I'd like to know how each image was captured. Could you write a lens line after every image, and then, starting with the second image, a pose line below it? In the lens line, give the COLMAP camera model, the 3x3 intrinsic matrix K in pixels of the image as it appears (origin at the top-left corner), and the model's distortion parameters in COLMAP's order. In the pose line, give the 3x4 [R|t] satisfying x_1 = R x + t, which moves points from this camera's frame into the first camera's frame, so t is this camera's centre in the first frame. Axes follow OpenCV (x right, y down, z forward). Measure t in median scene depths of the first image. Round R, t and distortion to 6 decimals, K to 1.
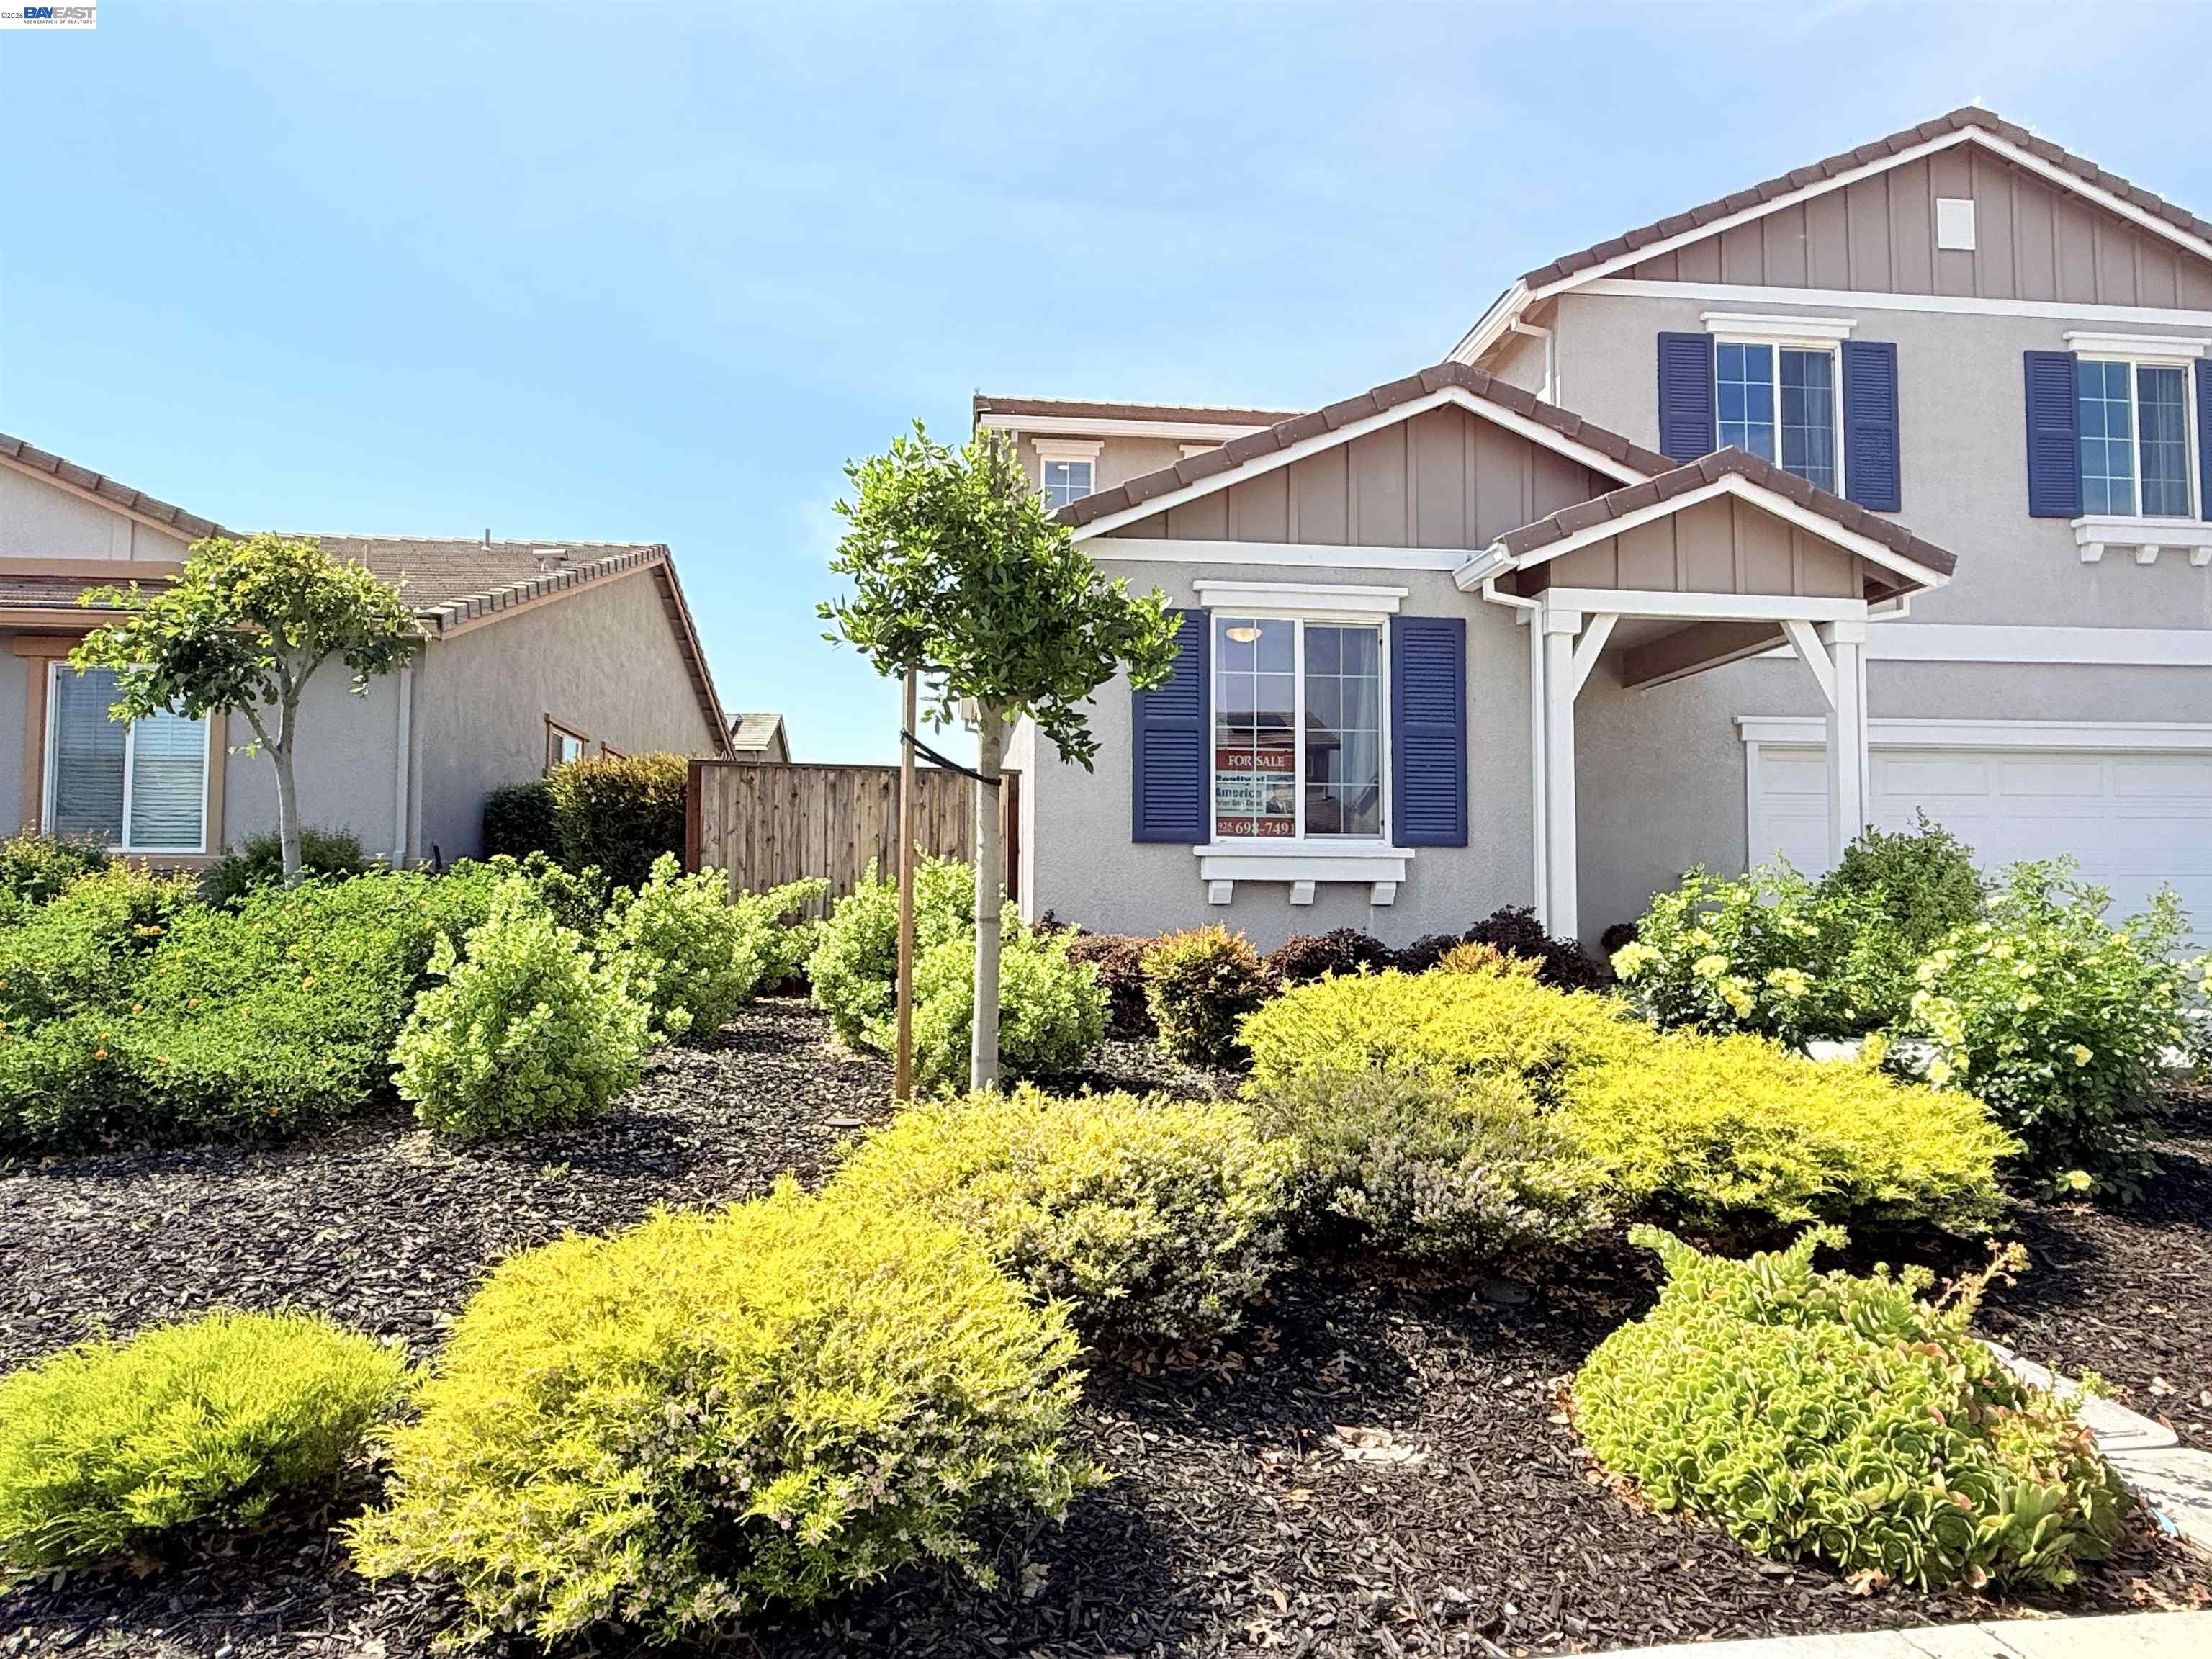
lens RADIAL K [[1357.3, 0, 1100.0], [0, 1357.3, 834.8], [0, 0, 1]] dist [0.002647, 0.000138]
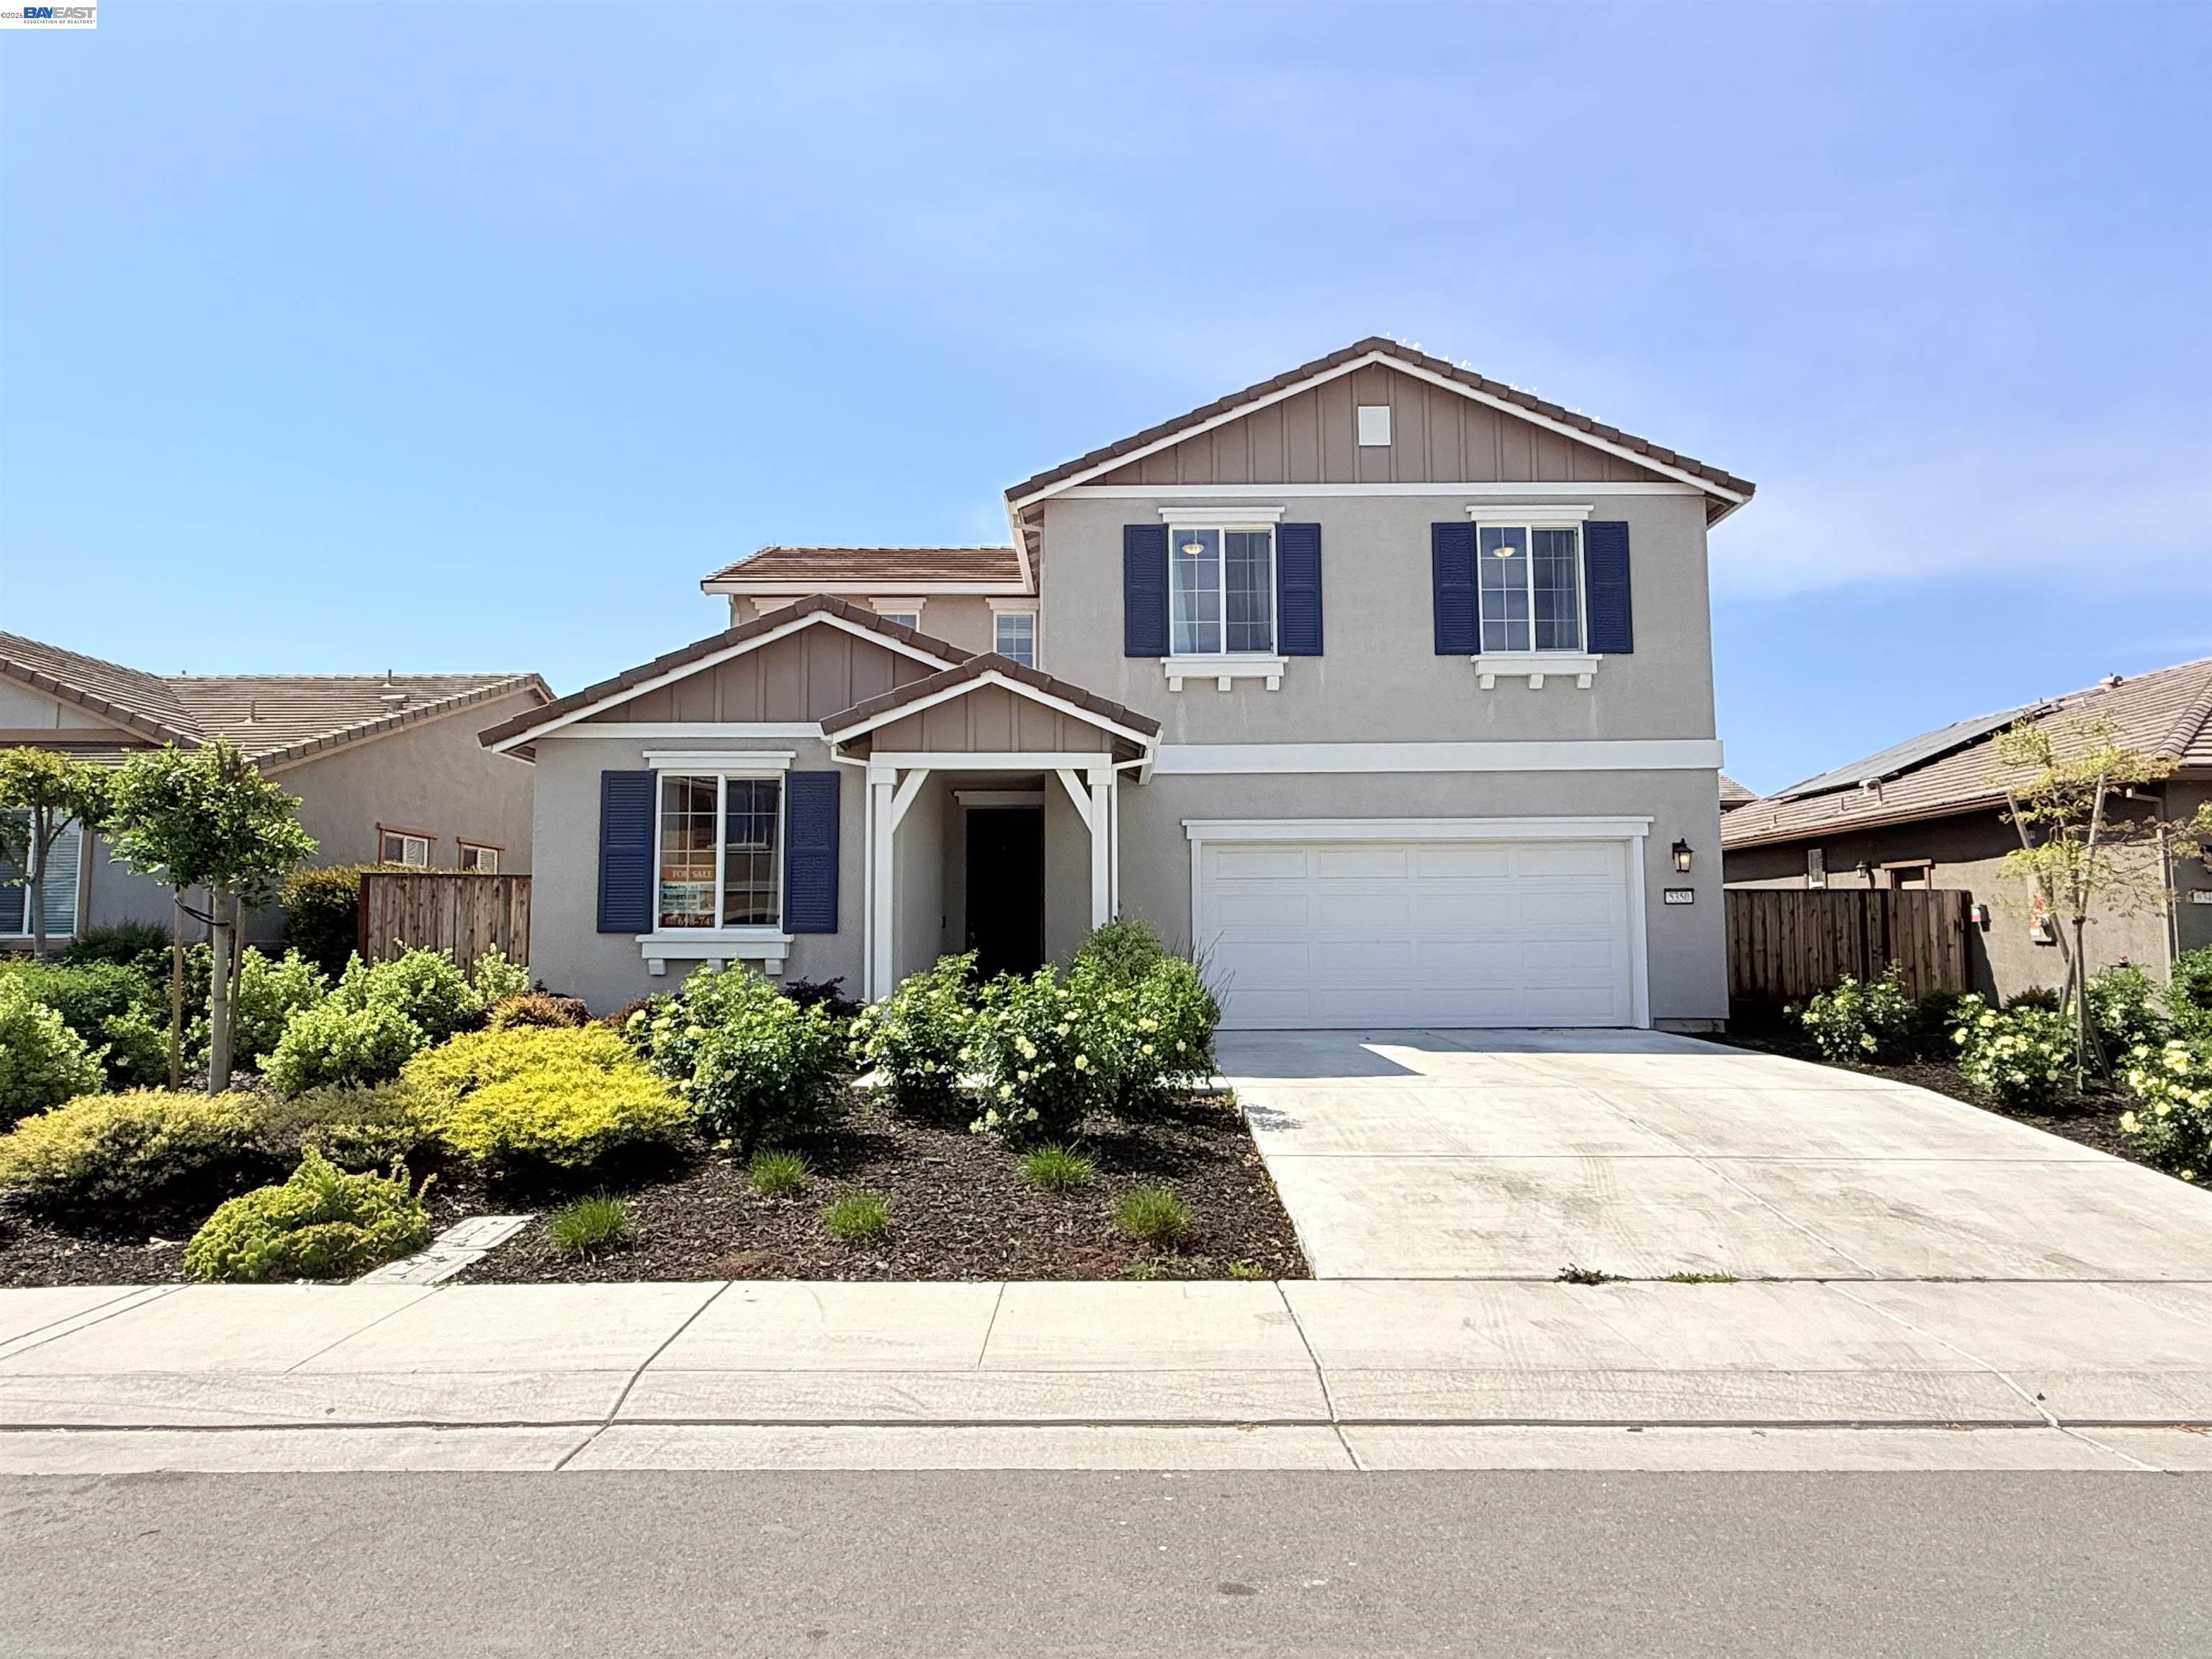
lens RADIAL K [[1357.3, 0, 1100.0], [0, 1357.3, 834.8], [0, 0, 1]] dist [0.002647, 0.000138]
pose [[0.993424, -0.015518, -0.113439, 0.523369], [0.012458, 0.999541, -0.027631, -0.037928], [0.113815, 0.026036, 0.993161, -0.279514]]
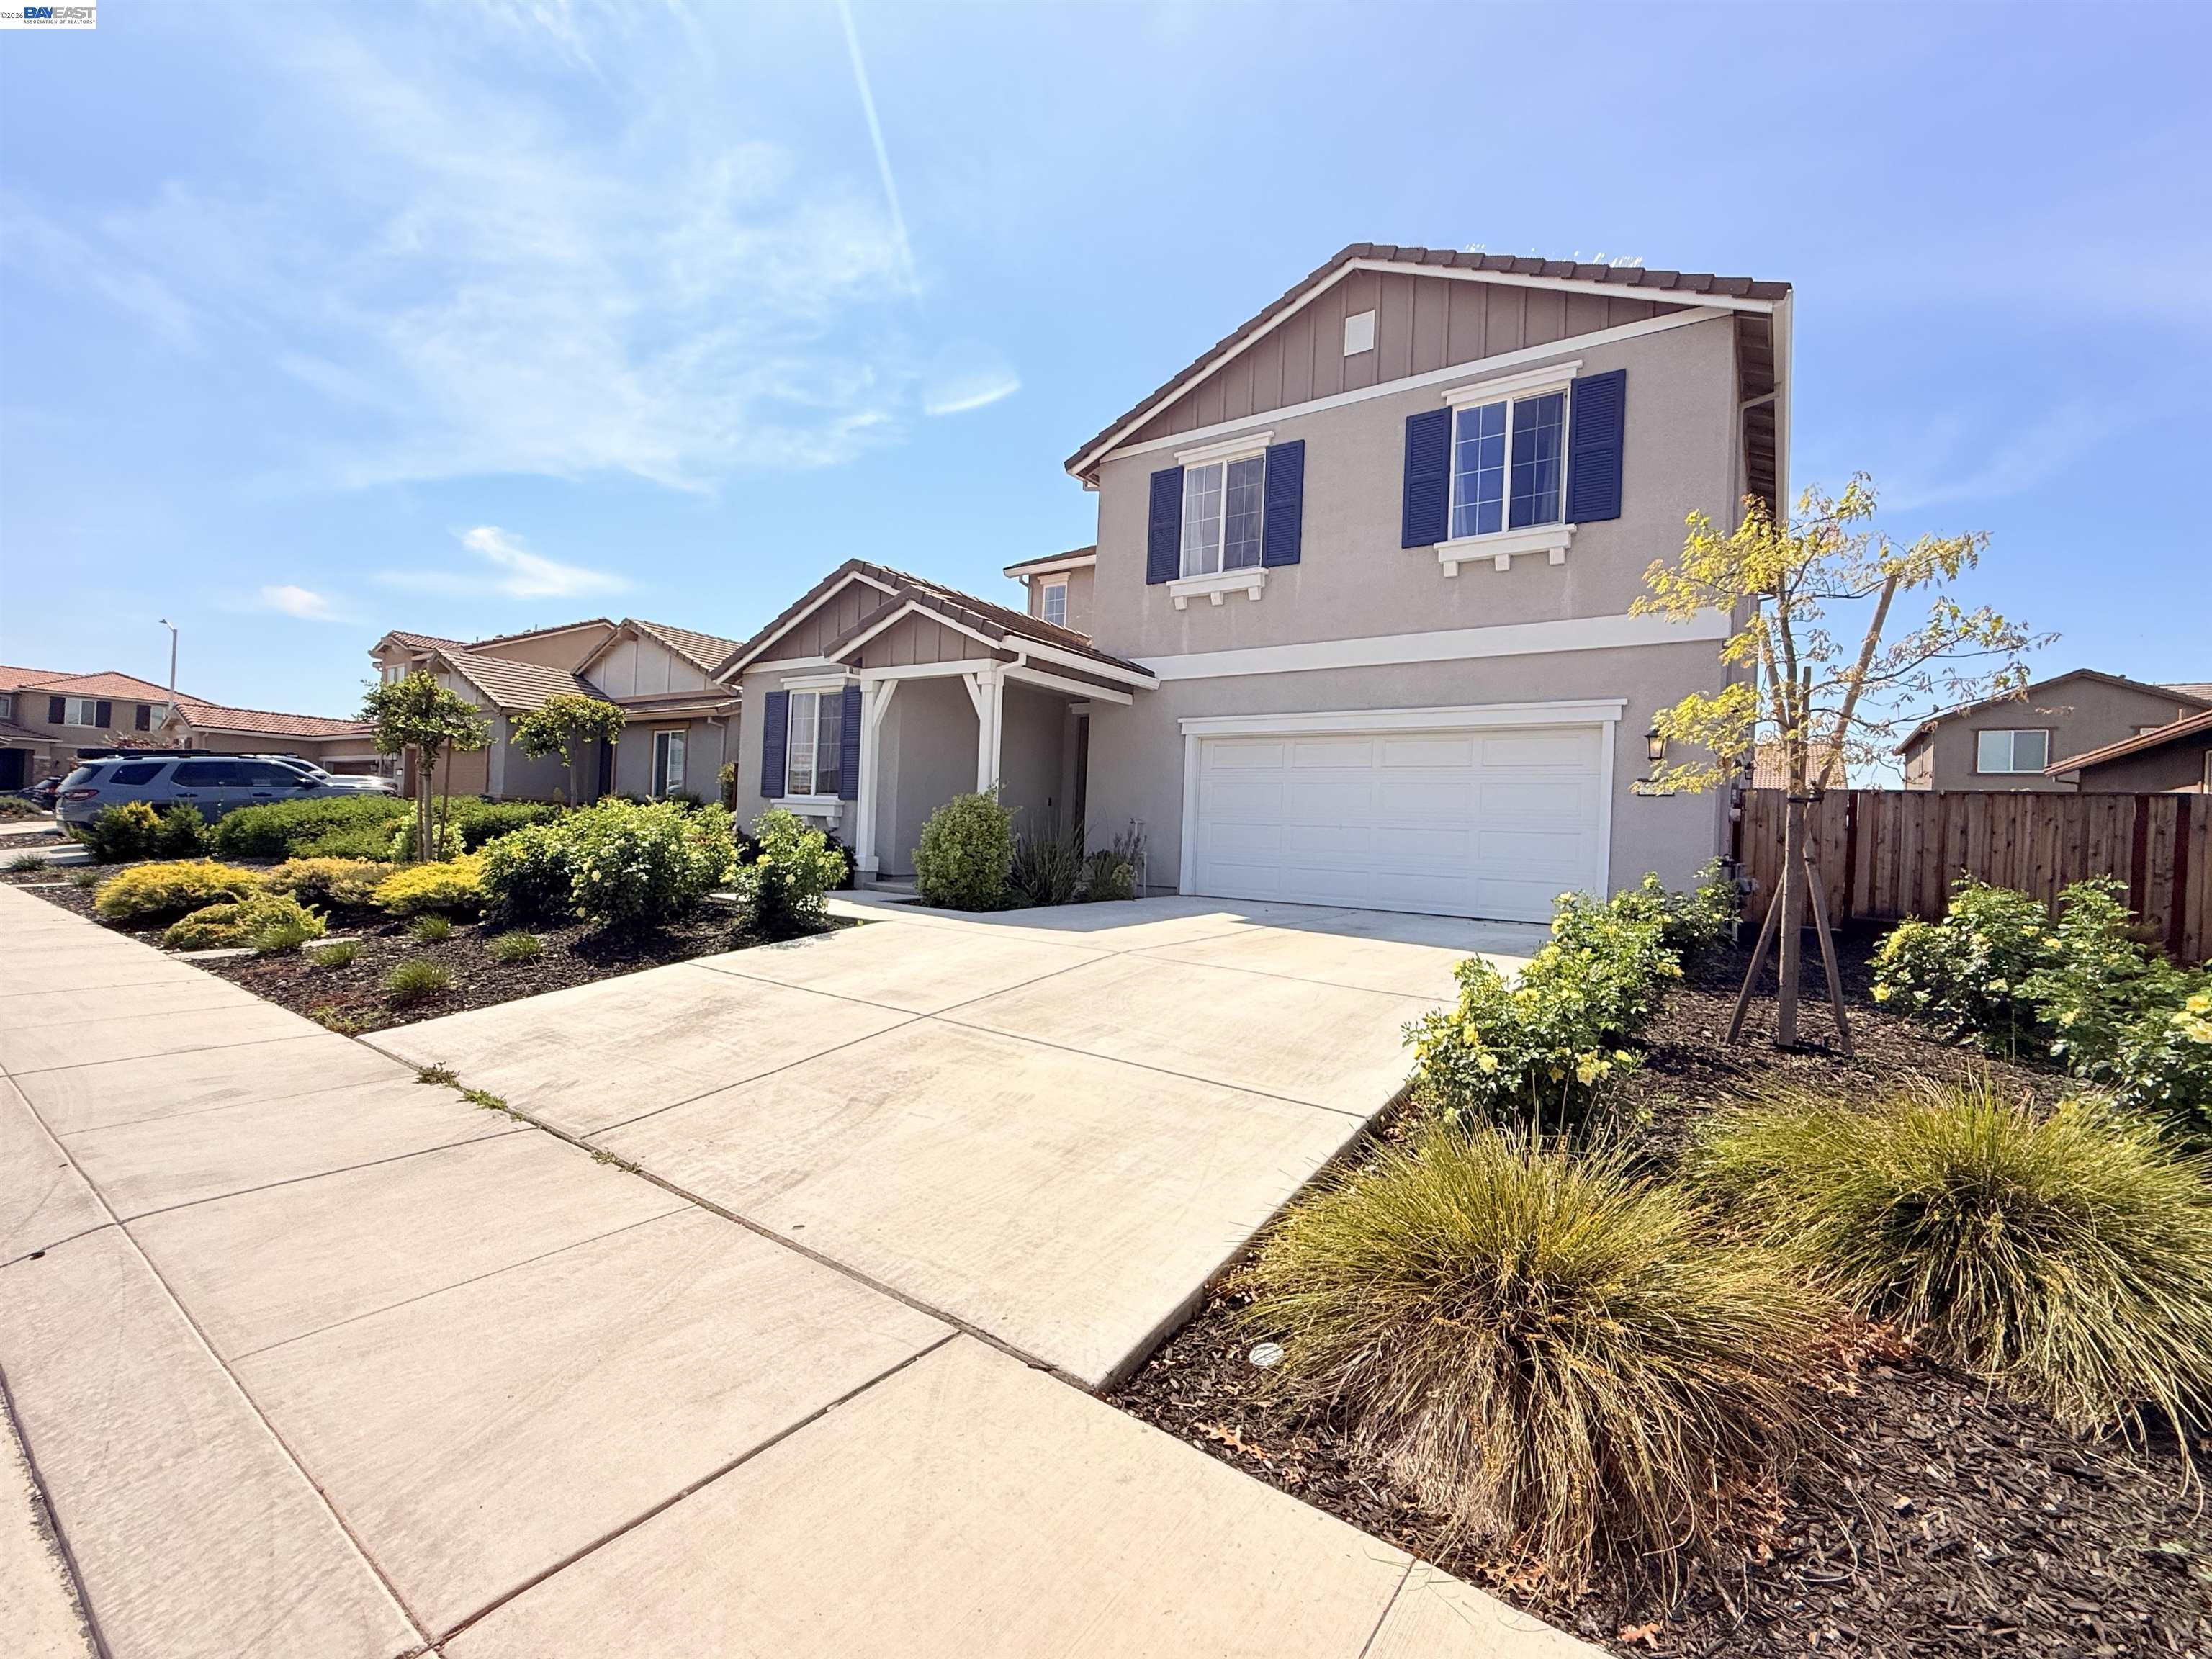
lens RADIAL K [[943.8, 0, 1106.0], [0, 943.8, 829.5], [0, 0, 1]] dist [0.000070, 0.000213]
pose [[0.744428, 0.028014, -0.667114, 1.091995], [-0.006588, 0.999379, 0.034615, 0.001421], [0.667670, -0.021374, 0.744151, 0.147598]]
